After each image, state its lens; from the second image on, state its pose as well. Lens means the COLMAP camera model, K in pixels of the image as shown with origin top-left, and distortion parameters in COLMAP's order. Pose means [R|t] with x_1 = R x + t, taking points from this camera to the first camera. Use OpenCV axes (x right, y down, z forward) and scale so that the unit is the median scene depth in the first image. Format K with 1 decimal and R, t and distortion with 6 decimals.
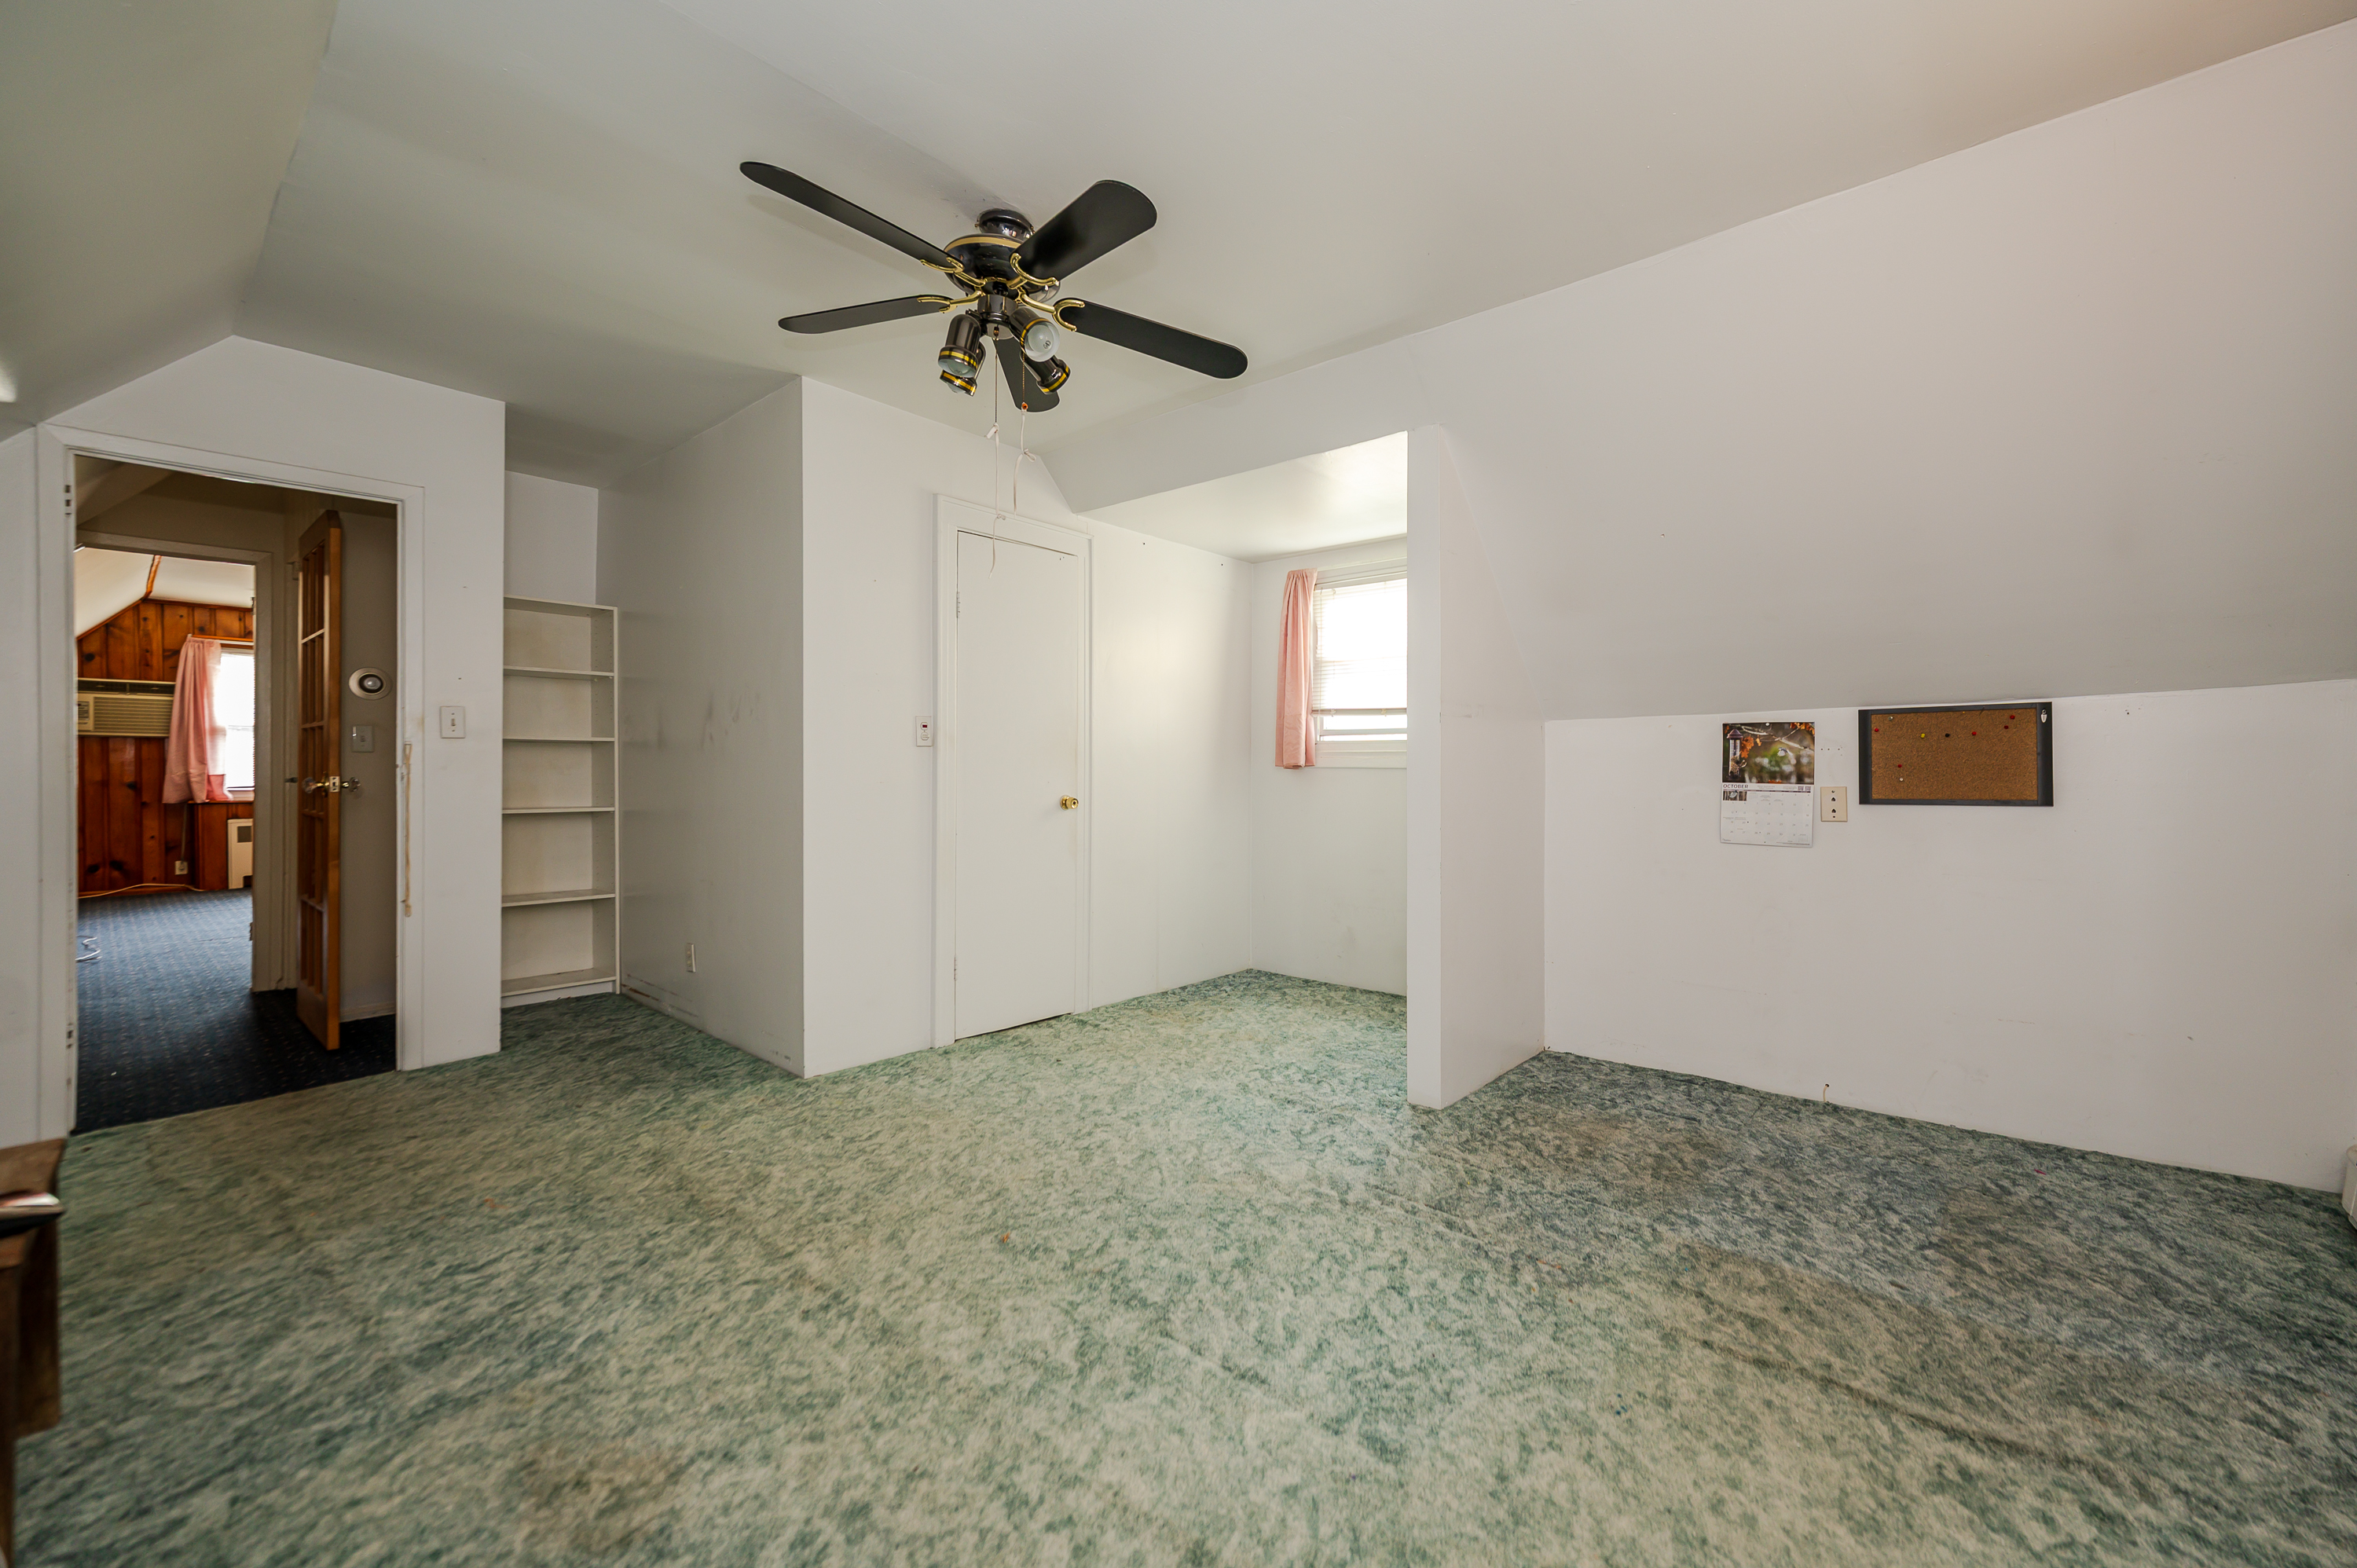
lens RADIAL K [[957.1, 0, 1163.4], [0, 957.1, 782.9], [0, 0, 1]] dist [0.000084, -0.000053]
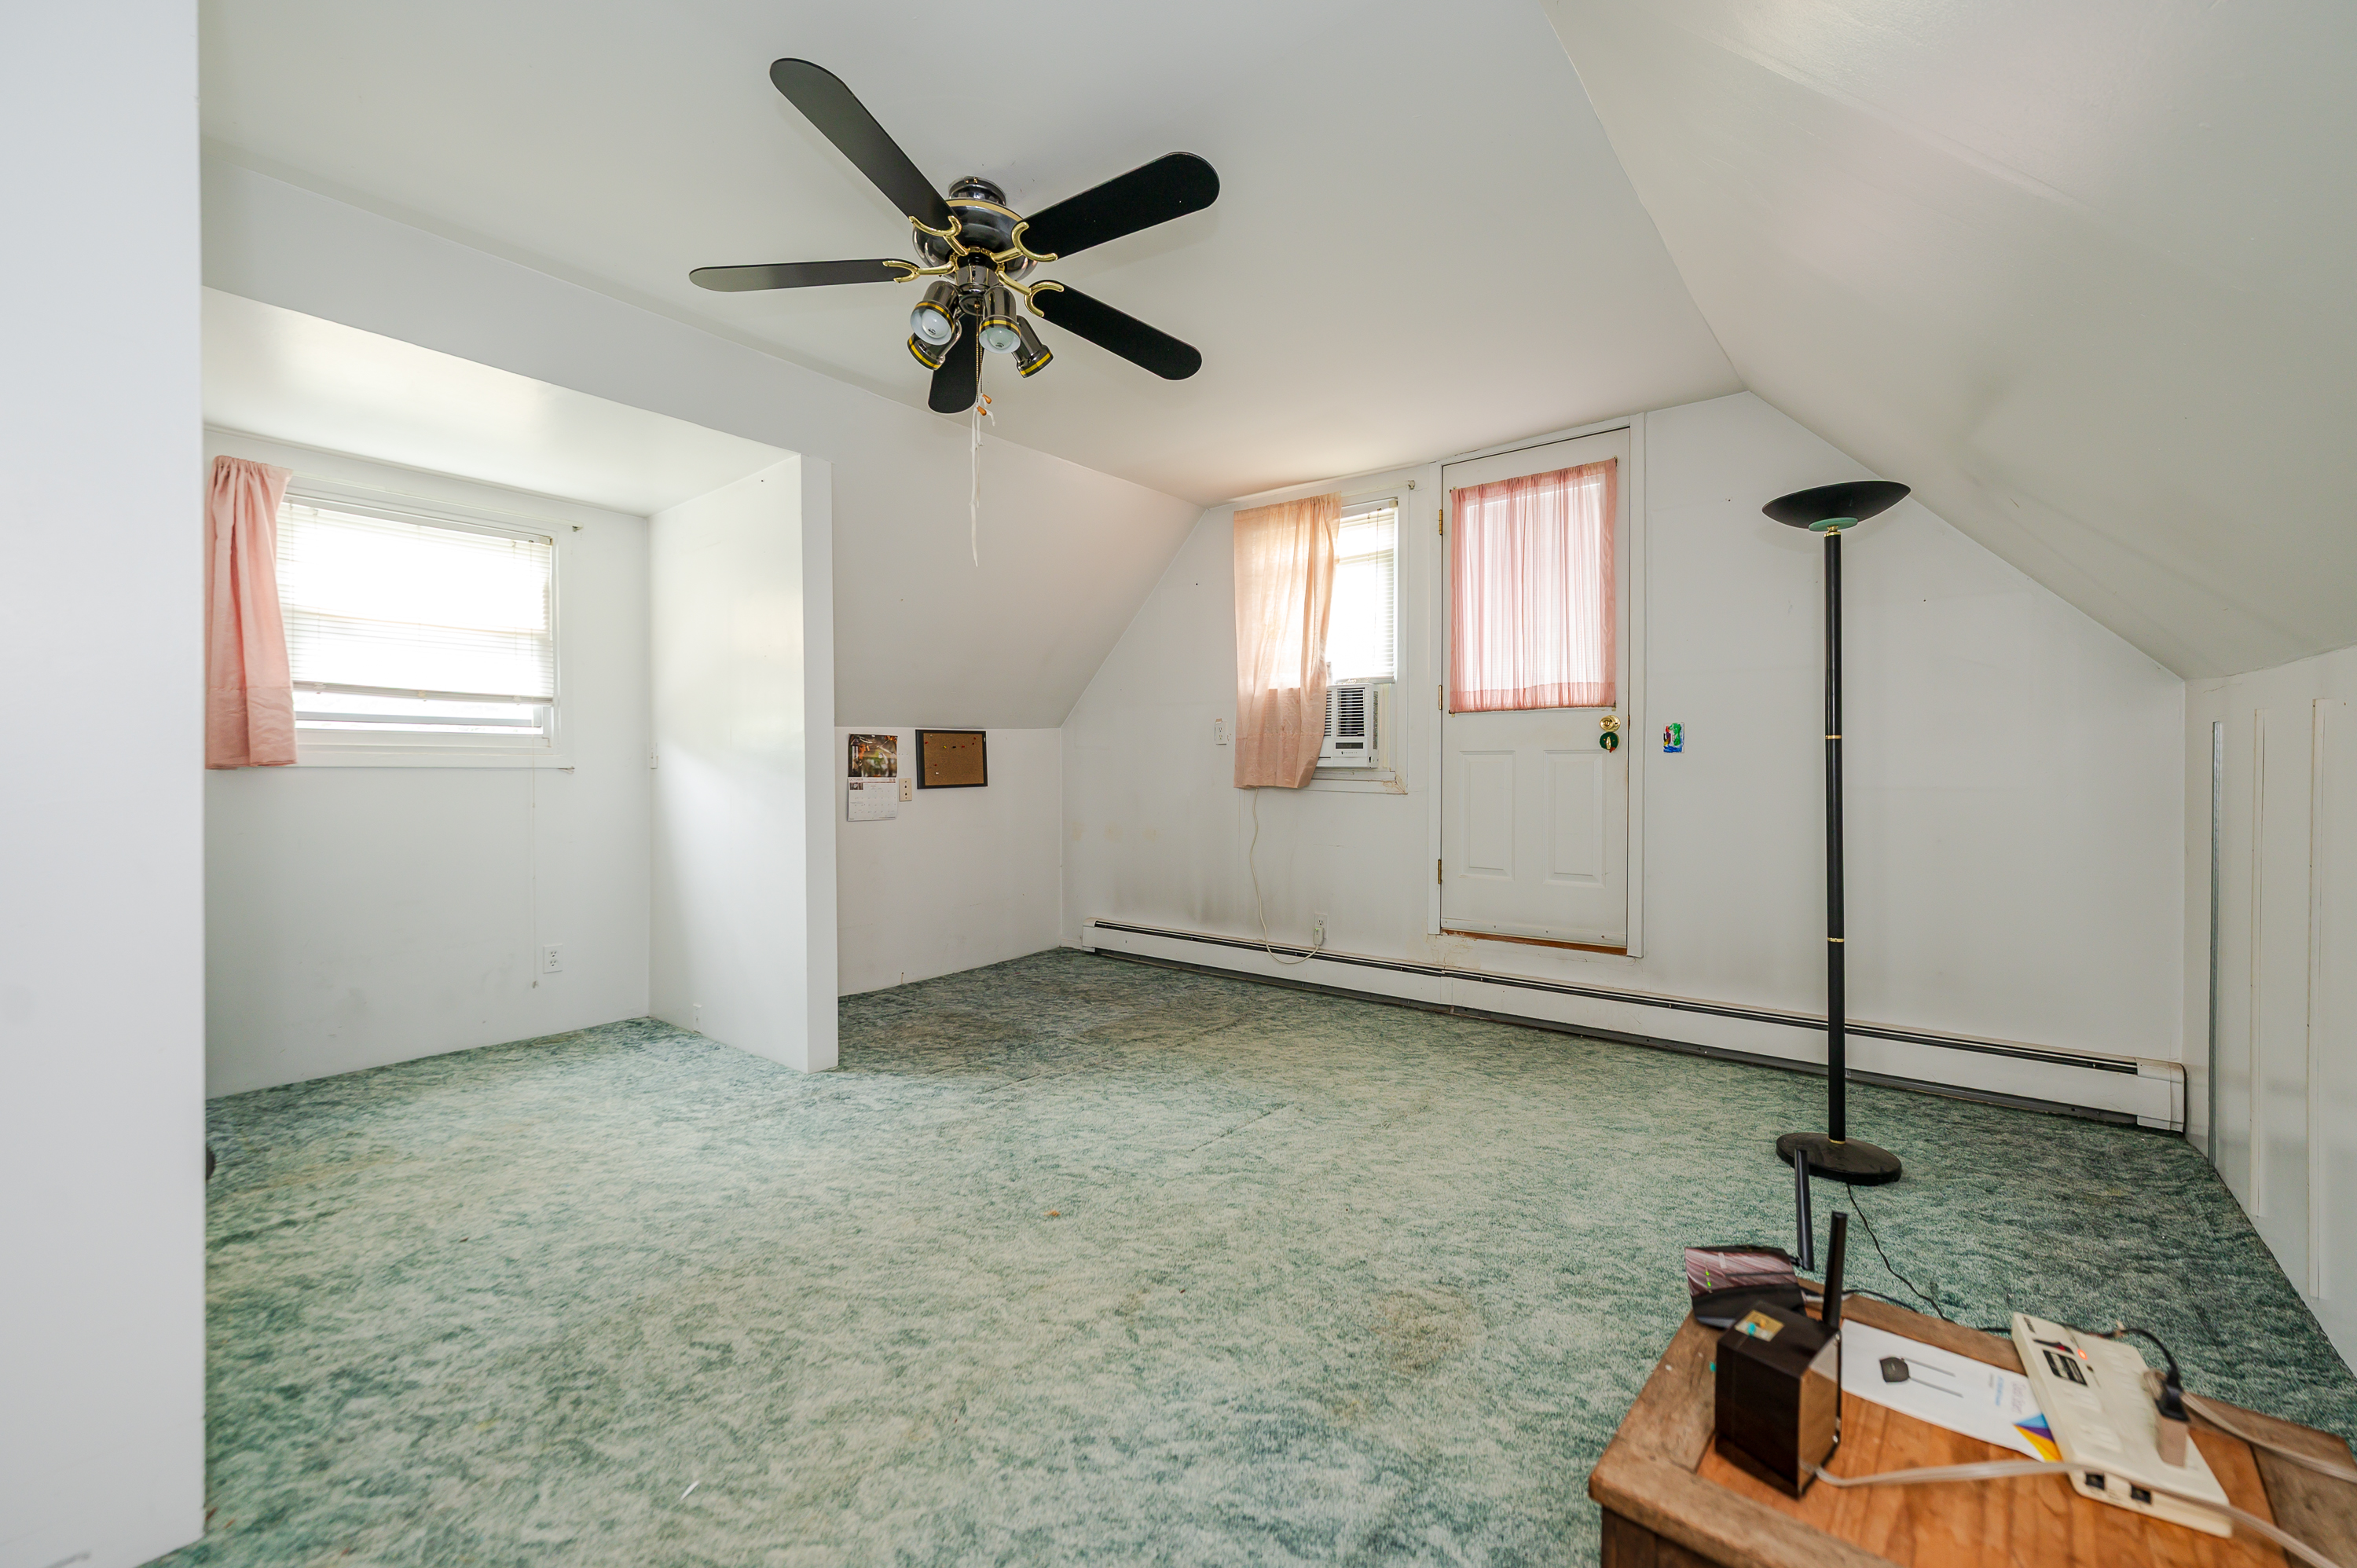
lens RADIAL K [[957.1, 0, 1181.1], [0, 957.1, 775.3], [0, 0, 1]] dist [0.000084, -0.000053]
pose [[-0.067952, -0.010884, 0.997629, -1.270441], [0.018074, 0.999763, 0.012138, -0.017071], [-0.997525, 0.018856, -0.067739, 0.961400]]
